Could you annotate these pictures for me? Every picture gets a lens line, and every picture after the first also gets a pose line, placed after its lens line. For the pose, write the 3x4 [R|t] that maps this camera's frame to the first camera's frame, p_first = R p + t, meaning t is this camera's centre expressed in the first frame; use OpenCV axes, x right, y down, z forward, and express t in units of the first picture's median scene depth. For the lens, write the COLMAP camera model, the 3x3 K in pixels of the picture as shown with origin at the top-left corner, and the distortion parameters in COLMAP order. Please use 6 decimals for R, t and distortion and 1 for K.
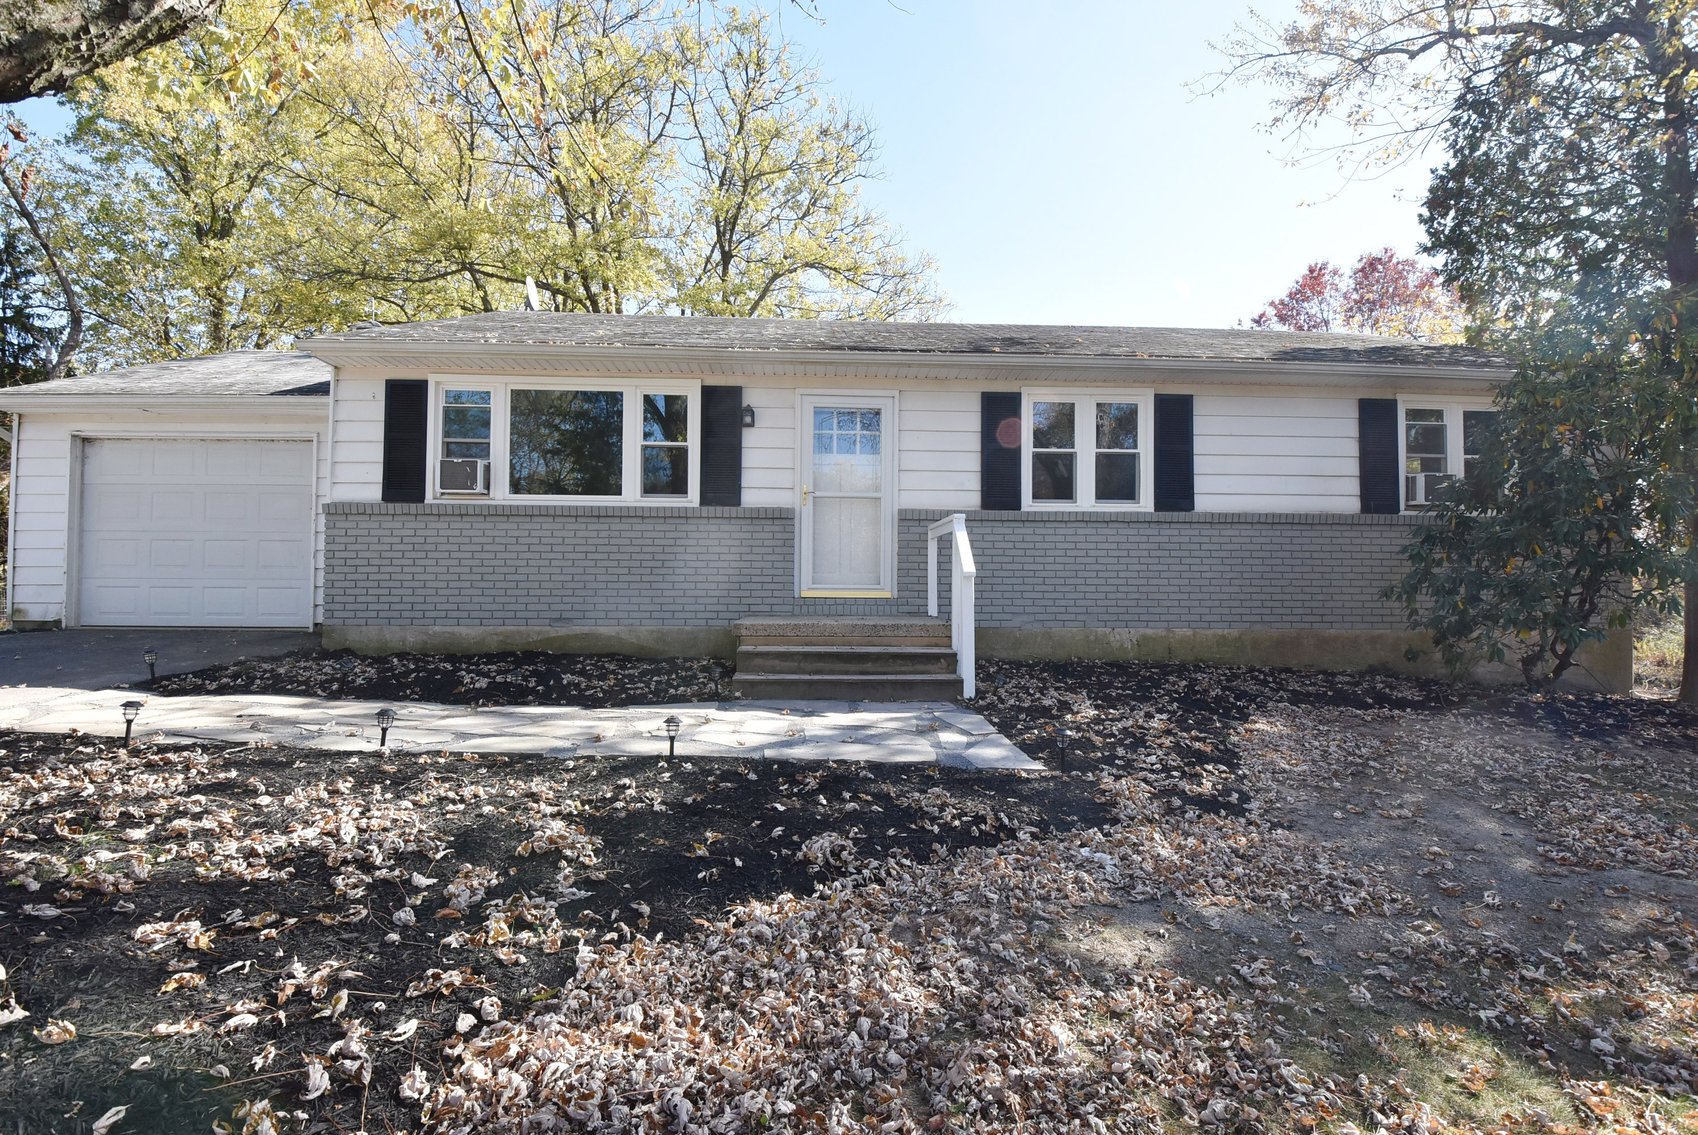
lens RADIAL K [[745.5, 0, 836.1], [0, 745.5, 572.5], [0, 0, 1]] dist [0.014638, -0.024479]
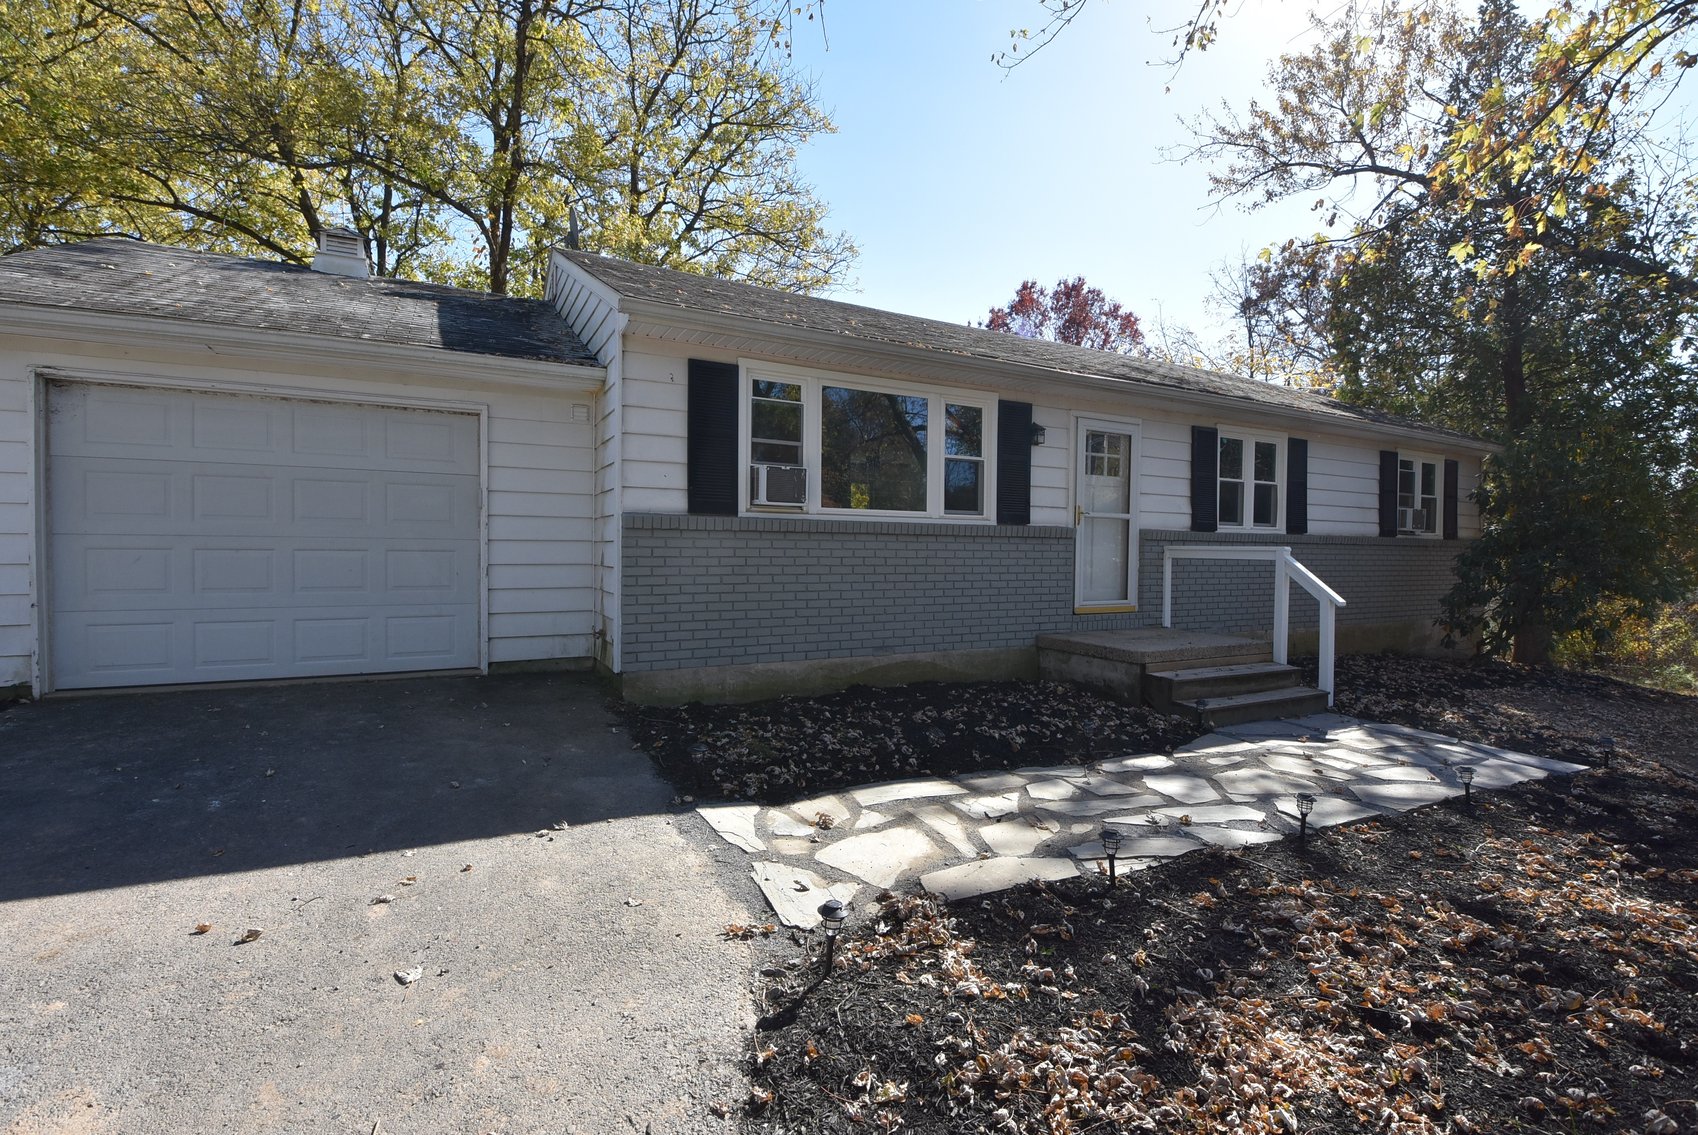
lens RADIAL K [[751.8, 0, 843.2], [0, 751.8, 564.7], [0, 0, 1]] dist [0.012650, -0.024974]
pose [[0.906135, -0.004239, 0.422967, -0.766434], [-0.013764, 0.999125, 0.039500, -0.070839], [-0.422765, -0.041614, 0.905284, 0.188864]]
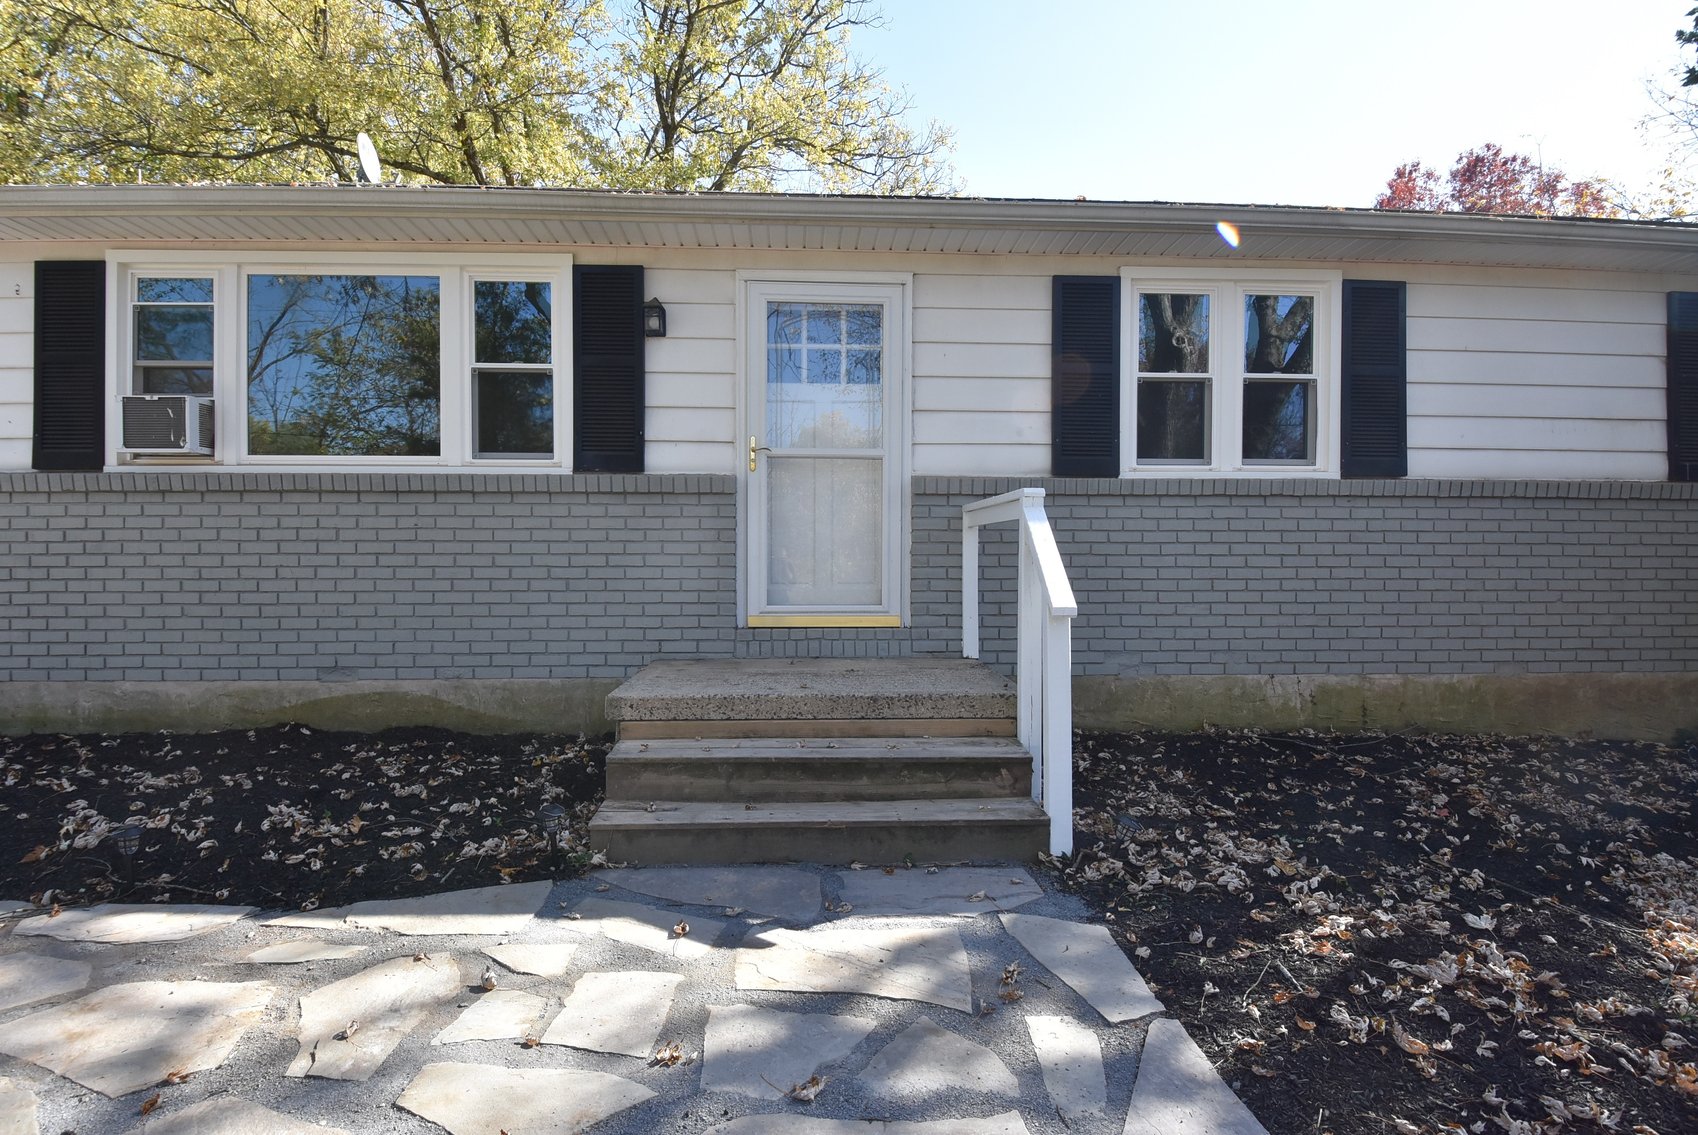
lens RADIAL K [[866.5, 0, 829.3], [0, 866.5, 572.5], [0, 0, 1]] dist [-0.013787, -0.002448]
pose [[0.999976, -0.005694, 0.004023, 0.014749], [0.005551, 0.999380, 0.034762, -0.032964], [-0.004218, -0.034739, 0.999388, 0.312923]]
